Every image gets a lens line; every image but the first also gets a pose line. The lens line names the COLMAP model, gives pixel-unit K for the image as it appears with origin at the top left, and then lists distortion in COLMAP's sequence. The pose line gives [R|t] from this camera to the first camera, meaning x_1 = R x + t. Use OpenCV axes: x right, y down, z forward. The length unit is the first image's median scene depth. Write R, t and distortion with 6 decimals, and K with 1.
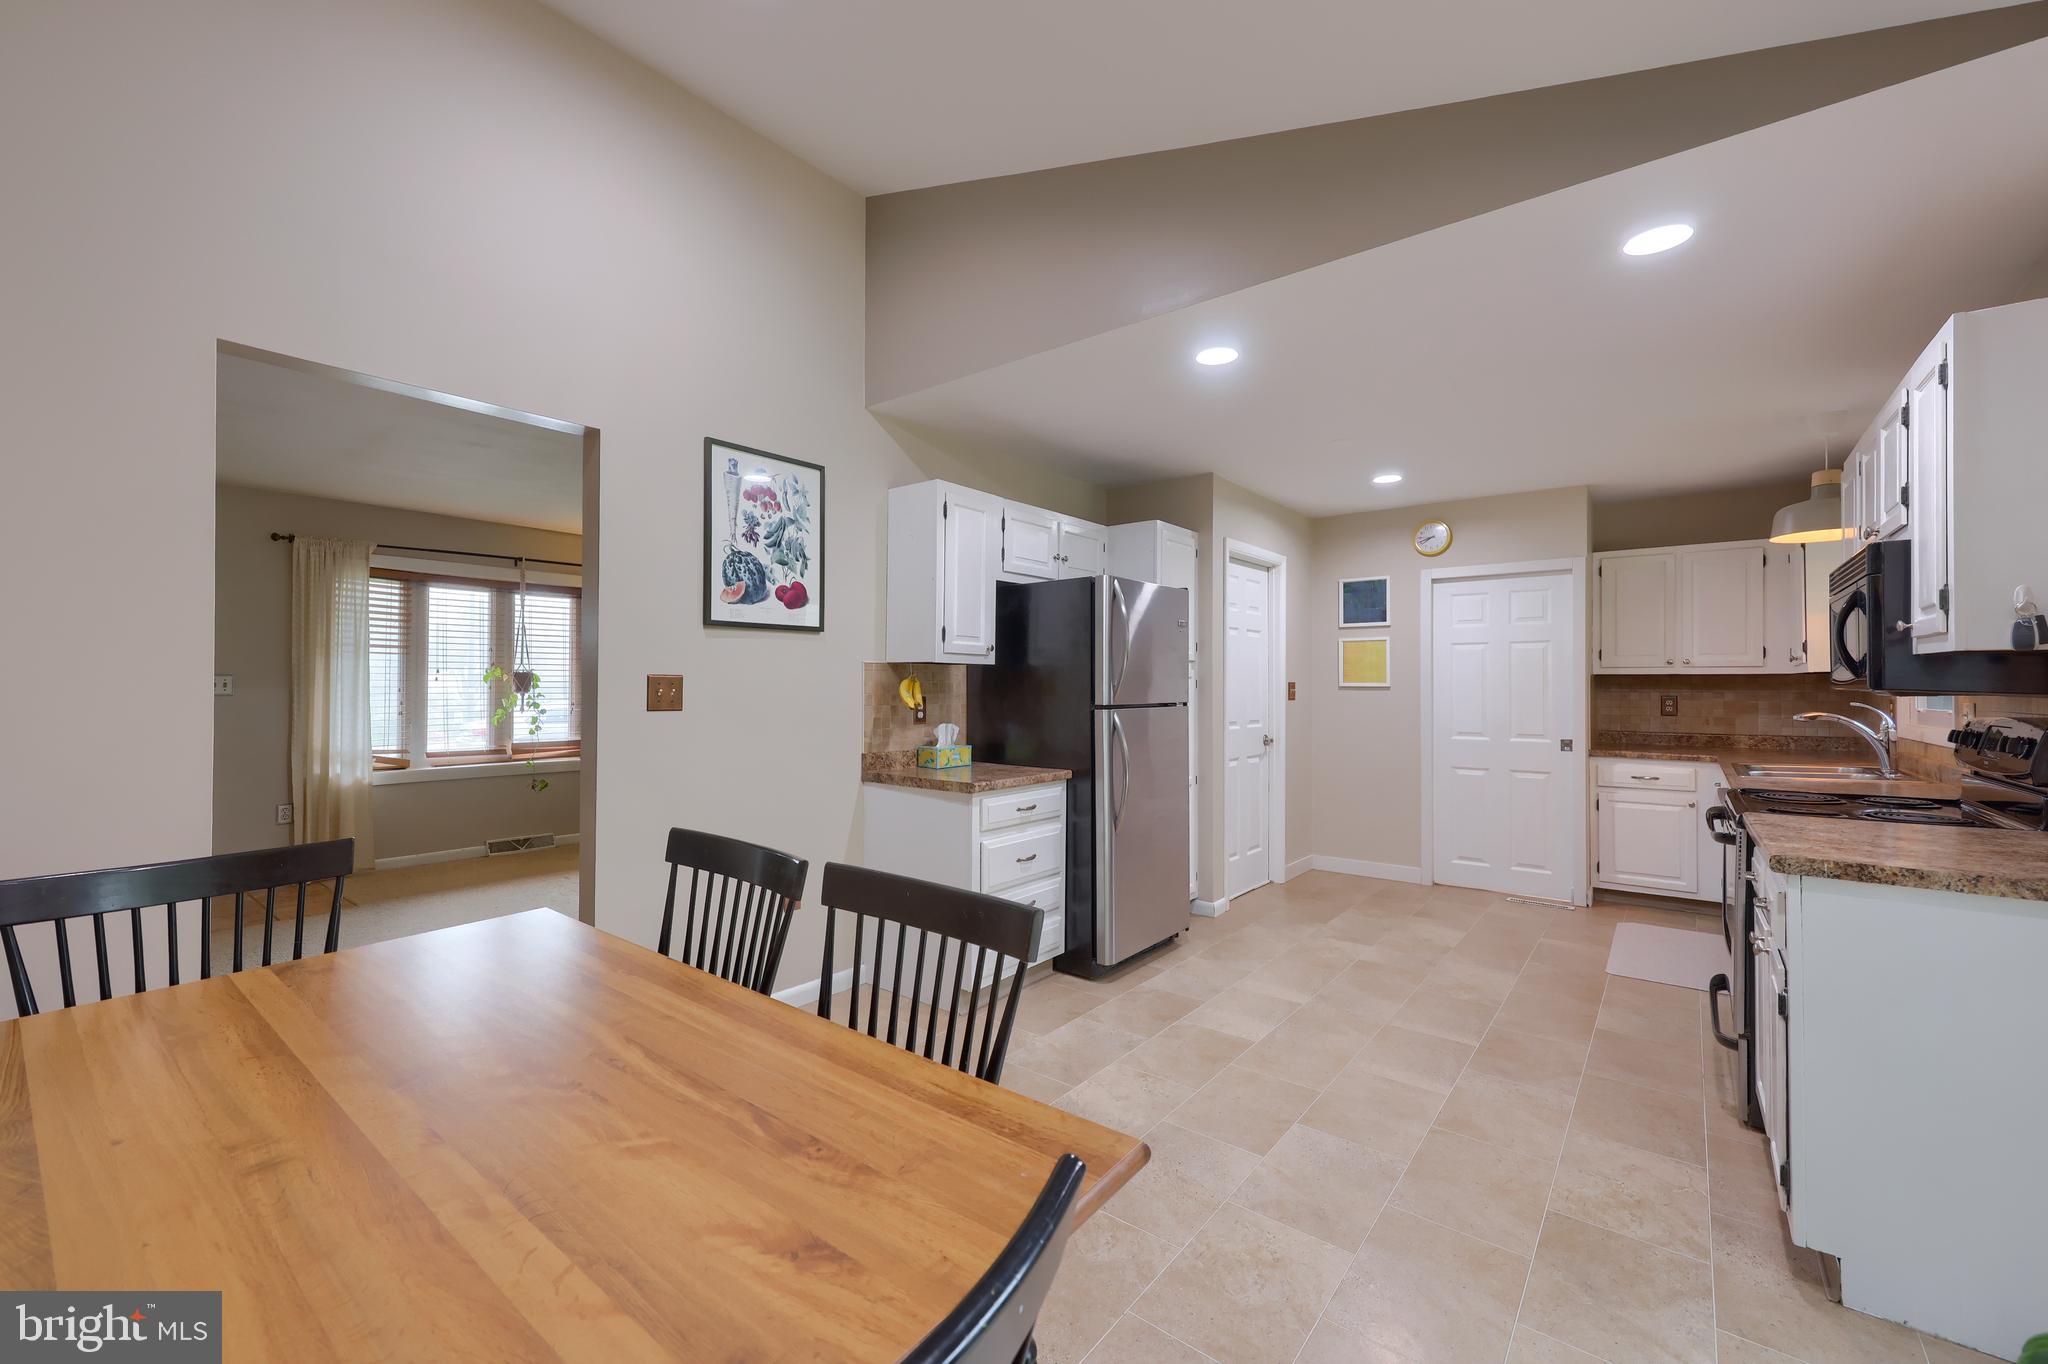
lens RADIAL K [[835.3, 0, 1018.5], [0, 835.3, 680.7], [0, 0, 1]] dist [0.000973, 0.000180]
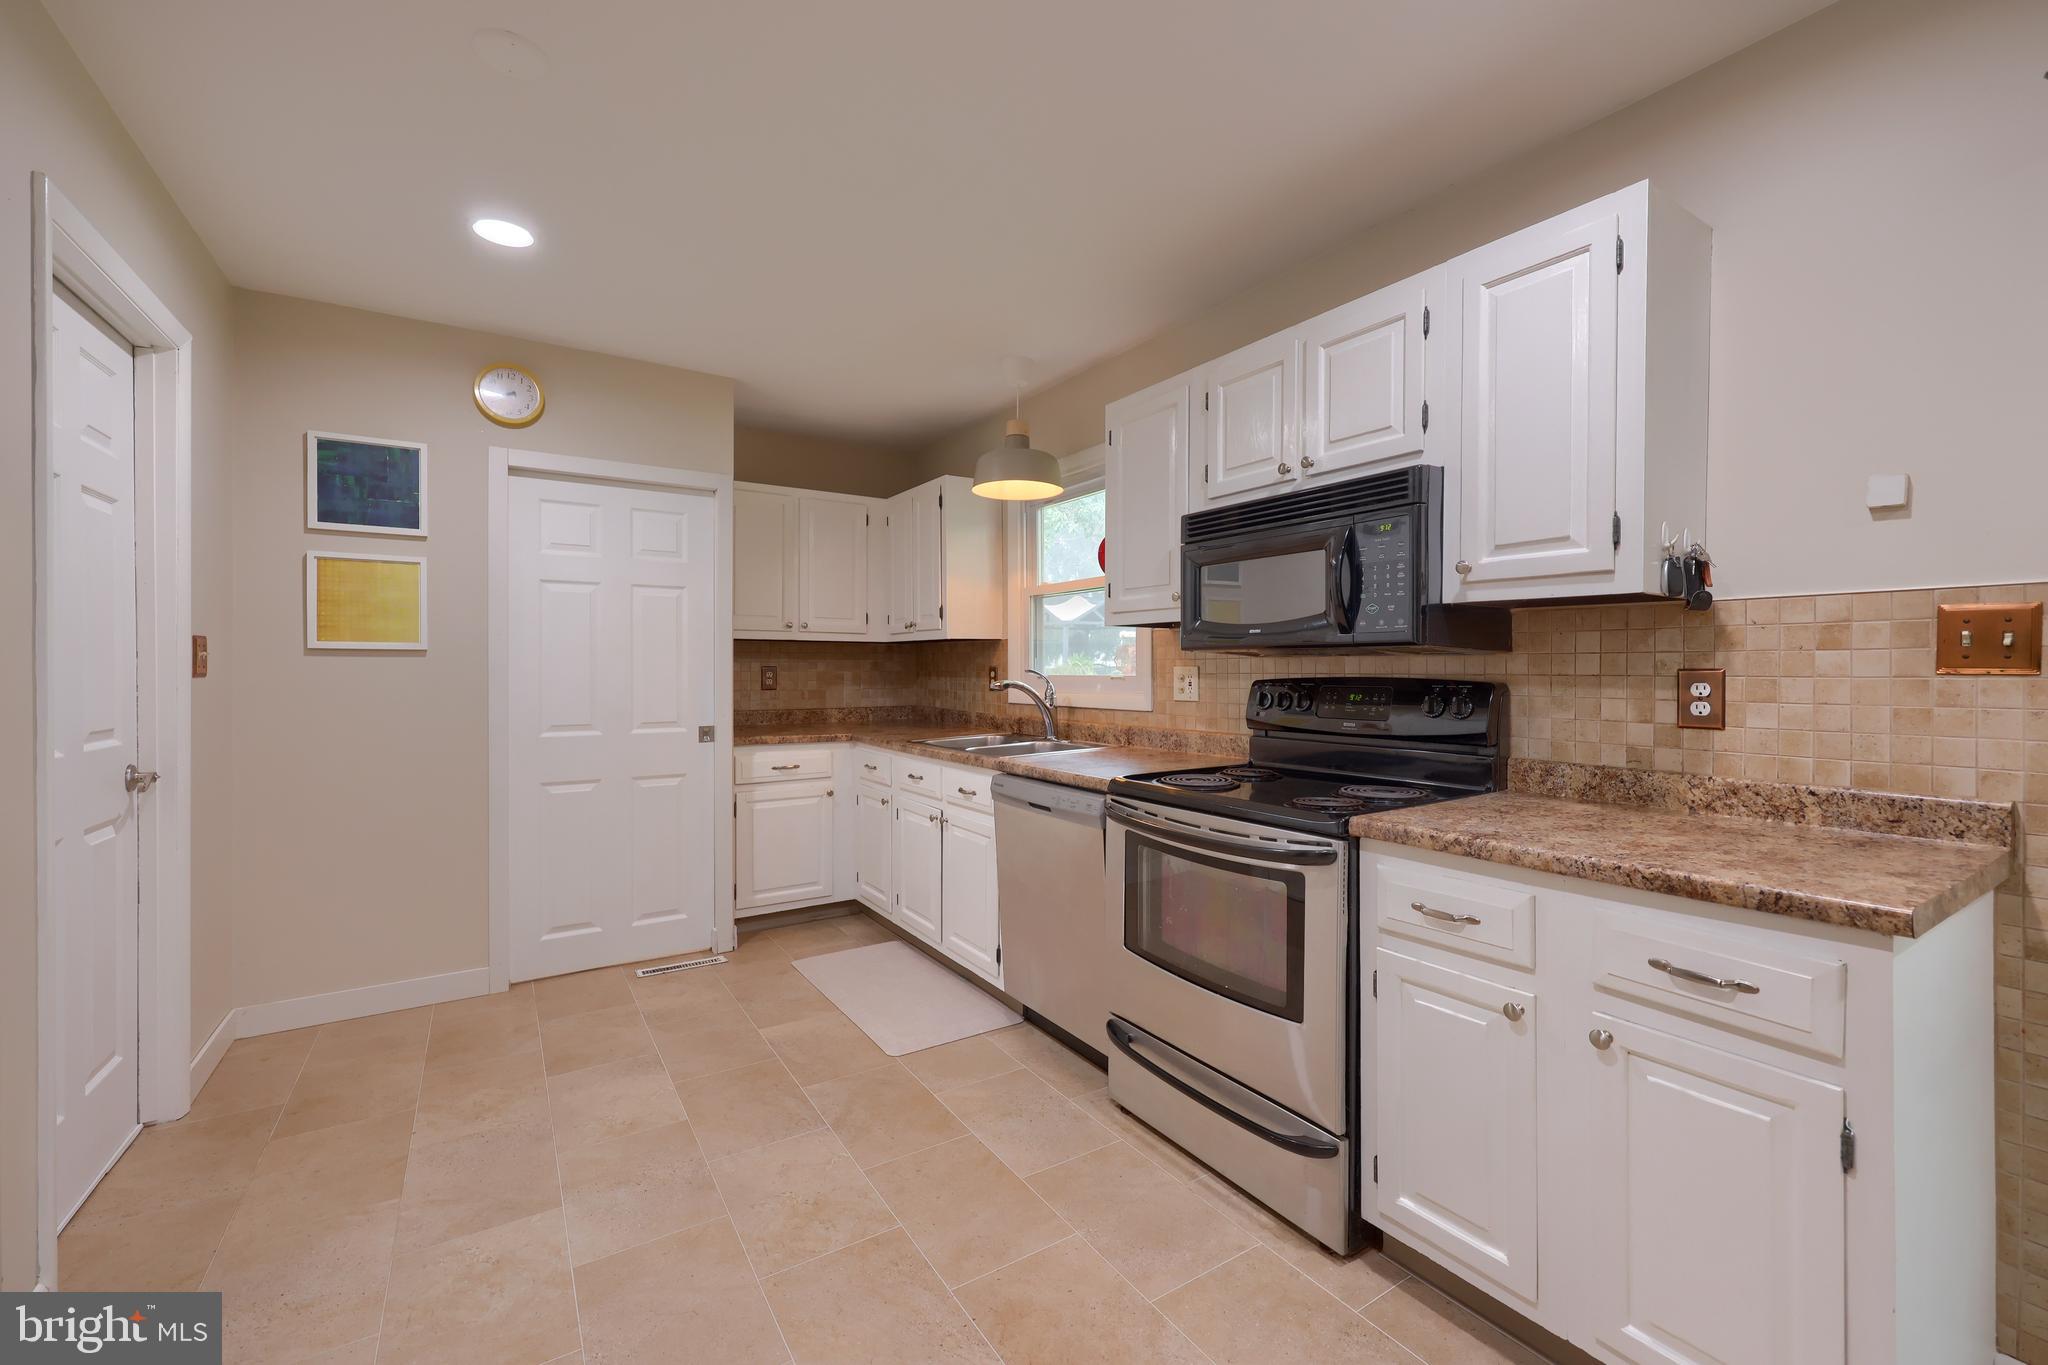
lens RADIAL K [[835.3, 0, 1029.8], [0, 835.3, 673.6], [0, 0, 1]] dist [0.000973, 0.000180]
pose [[0.312938, -0.008056, 0.949739, 0.075366], [-0.007224, 0.999915, 0.010861, 0.019803], [-0.949746, -0.010260, 0.312853, 0.666252]]
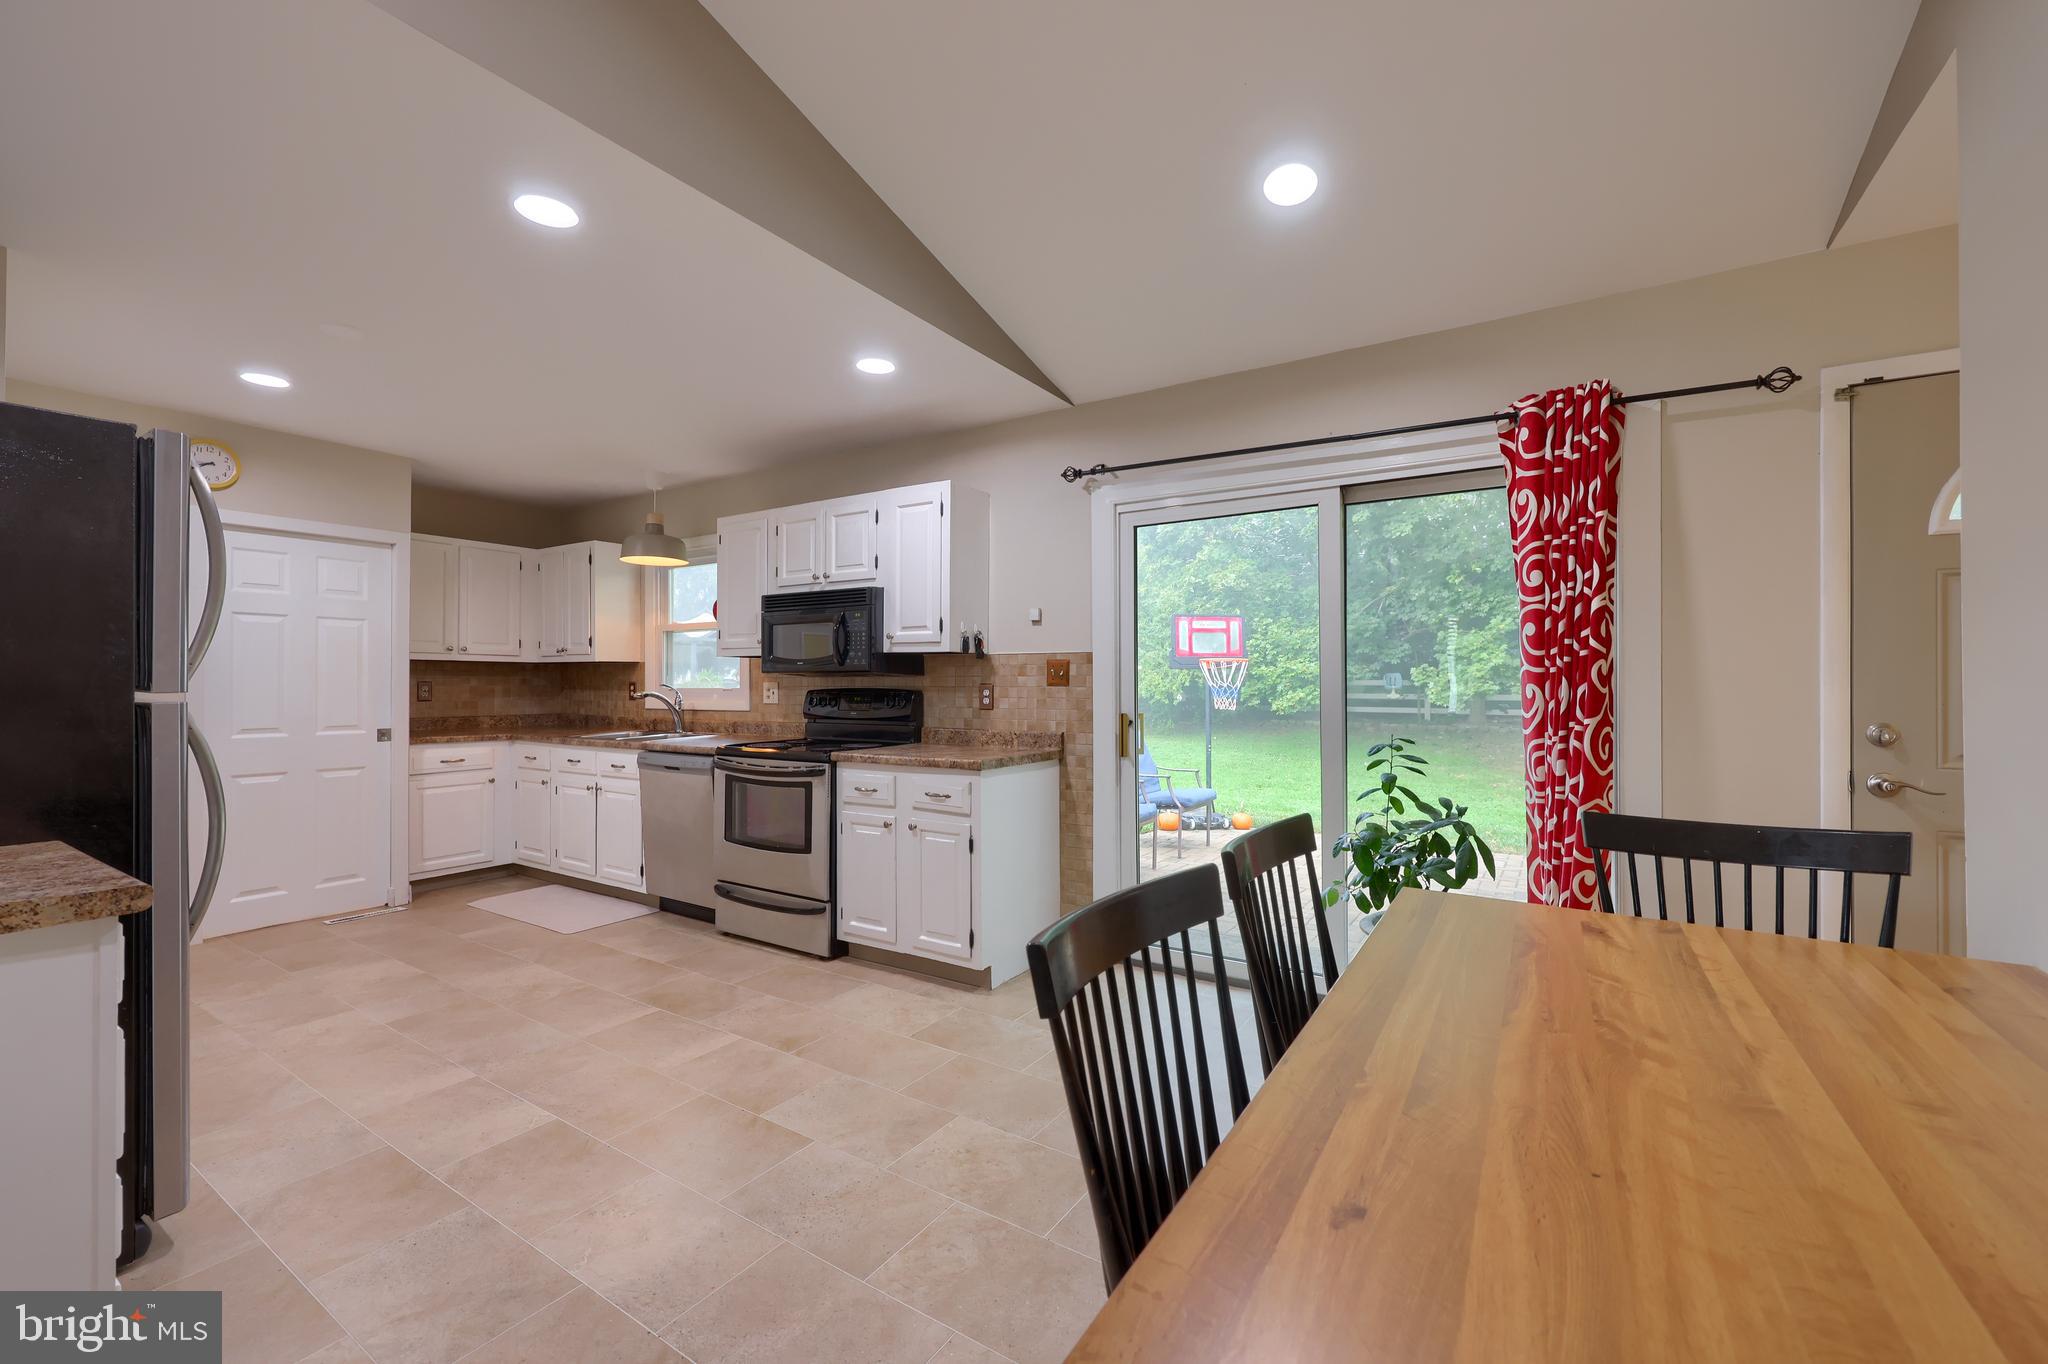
lens RADIAL K [[820.7, 0, 1032.1], [0, 820.7, 683.0], [0, 0, 1]] dist [-0.002059, 0.000974]
pose [[-0.113601, -0.000806, 0.993526, -0.417027], [-0.009008, 0.999959, -0.000219, 0.018388], [-0.993486, -0.008975, -0.113603, 0.519297]]
